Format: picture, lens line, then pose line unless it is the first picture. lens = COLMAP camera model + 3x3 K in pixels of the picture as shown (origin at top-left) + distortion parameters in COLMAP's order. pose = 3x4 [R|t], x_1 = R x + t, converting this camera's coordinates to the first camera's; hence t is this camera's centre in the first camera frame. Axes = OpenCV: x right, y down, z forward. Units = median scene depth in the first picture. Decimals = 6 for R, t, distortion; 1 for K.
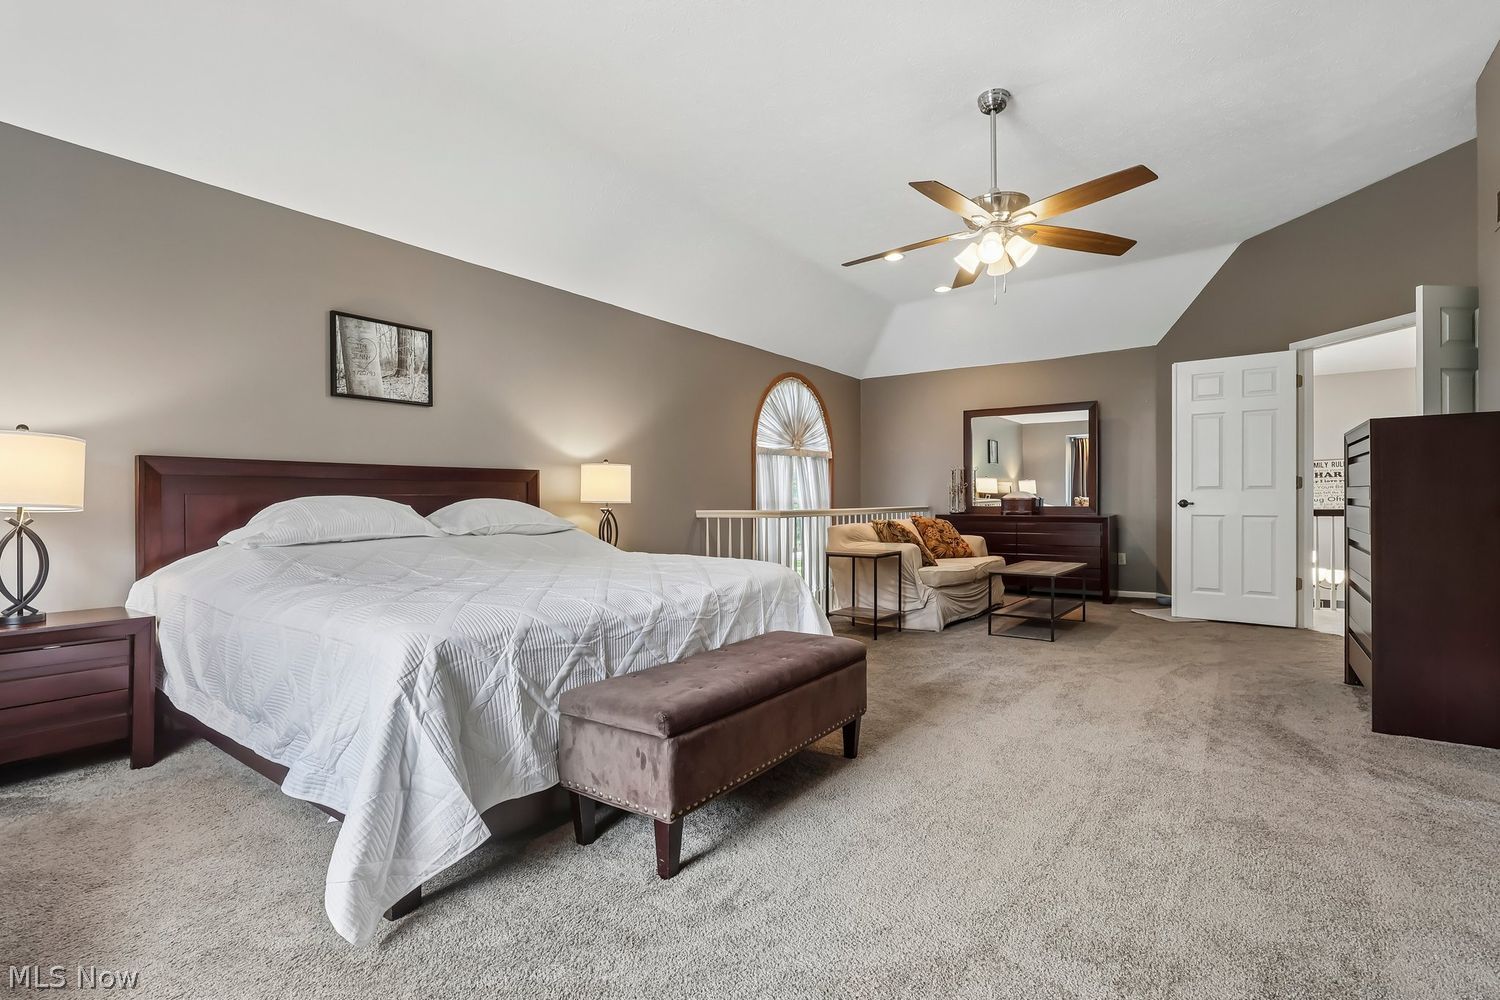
lens RADIAL K [[713.0, 0, 747.4], [0, 713.0, 500.1], [0, 0, 1]] dist [0.001013, -0.000670]
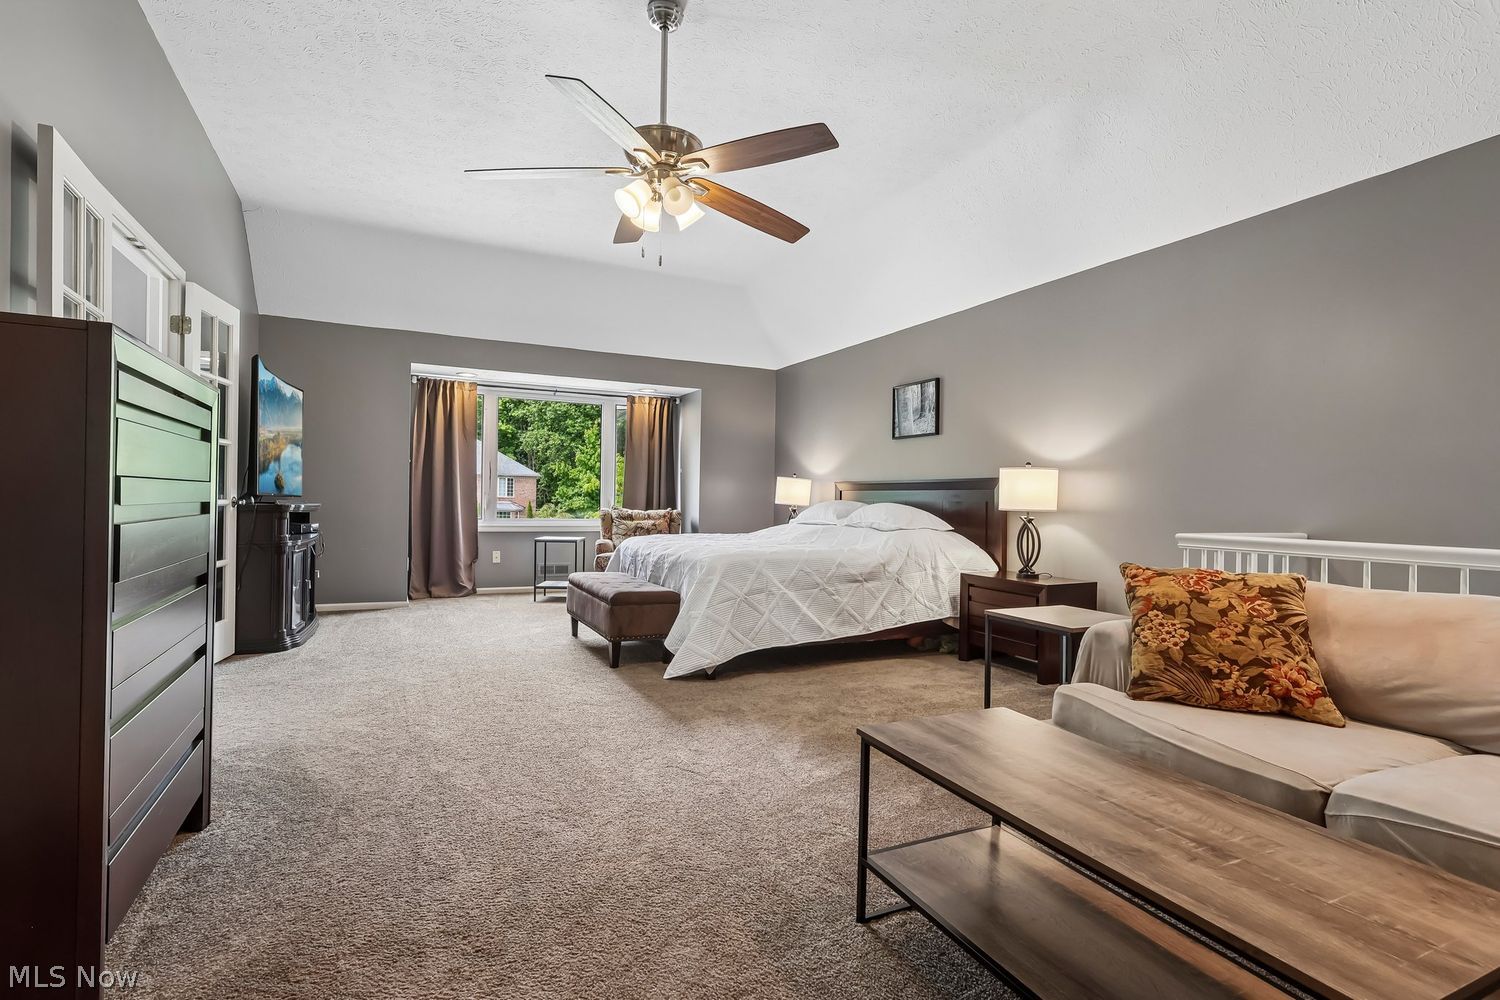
lens RADIAL K [[713.0, 0, 746.4], [0, 713.0, 498.9], [0, 0, 1]] dist [0.001013, -0.000670]
pose [[-0.459501, -0.003440, -0.888171, 0.938005], [-0.014969, 0.999880, 0.003872, -0.012951], [0.888051, 0.015074, -0.459497, 1.360215]]
